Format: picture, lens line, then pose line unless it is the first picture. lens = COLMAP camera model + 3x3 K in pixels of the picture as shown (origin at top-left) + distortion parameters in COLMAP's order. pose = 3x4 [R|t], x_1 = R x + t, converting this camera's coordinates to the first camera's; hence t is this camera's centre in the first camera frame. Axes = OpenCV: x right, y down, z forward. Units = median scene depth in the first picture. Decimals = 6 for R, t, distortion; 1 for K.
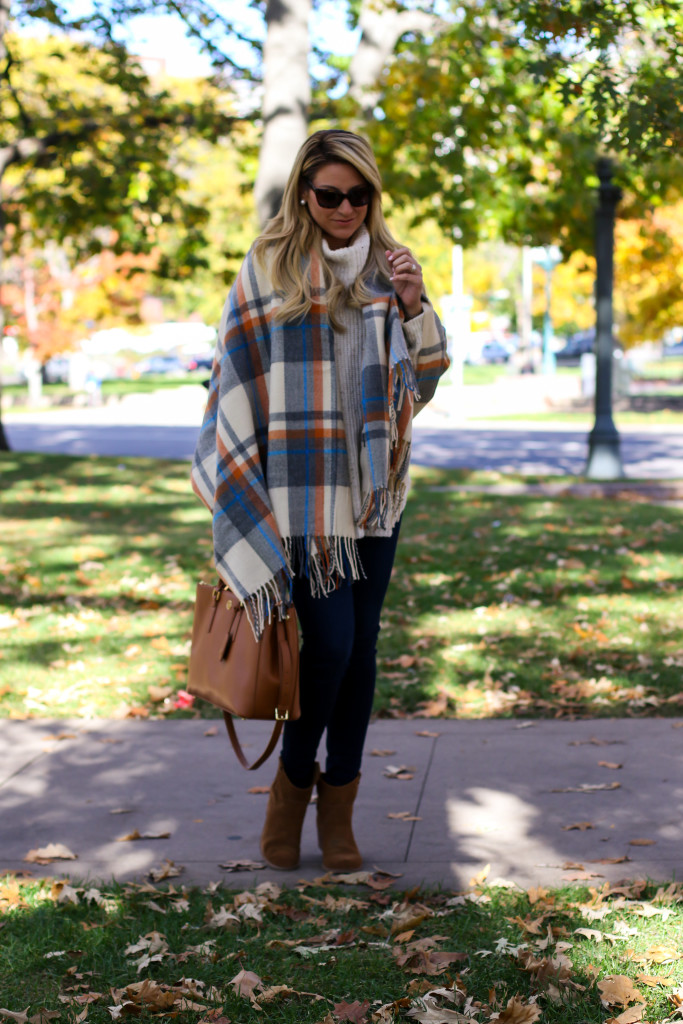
lens RADIAL K [[2417.1, 0, 341.5], [0, 2417.1, 512.0], [0, 0, 1]] dist [-0.105765, -0.332531]
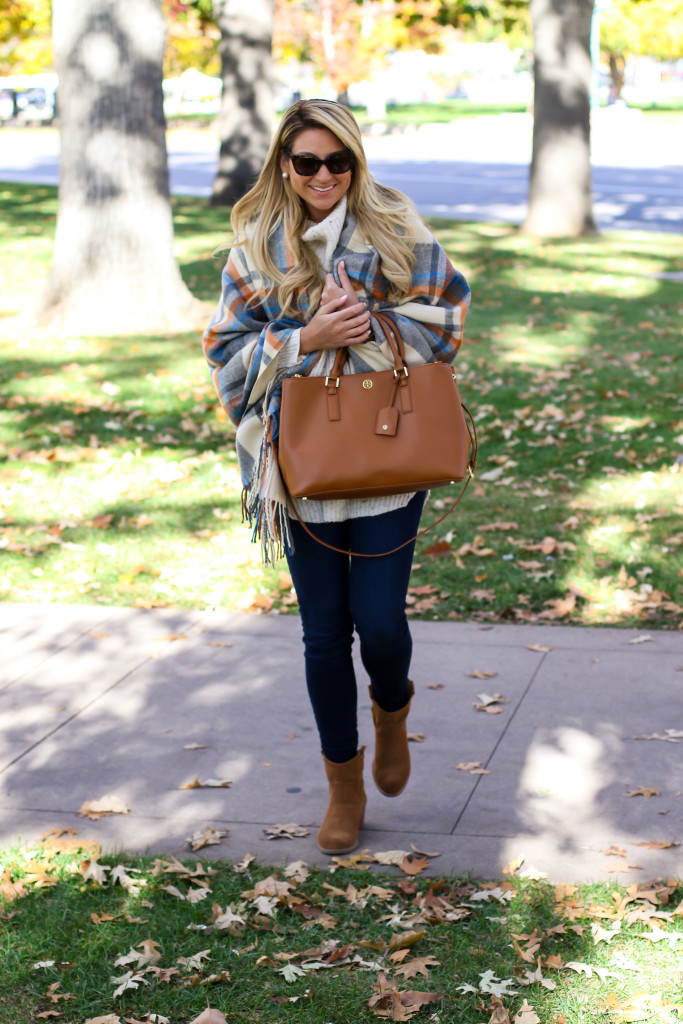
lens RADIAL K [[2417.1, 0, 341.5], [0, 2417.1, 512.0], [0, 0, 1]] dist [-0.105765, -0.332531]
pose [[0.991485, 0.030420, -0.126615, 0.080352], [-0.015317, 0.992826, 0.118585, -0.080162], [0.129314, -0.115636, 0.984838, 0.027059]]
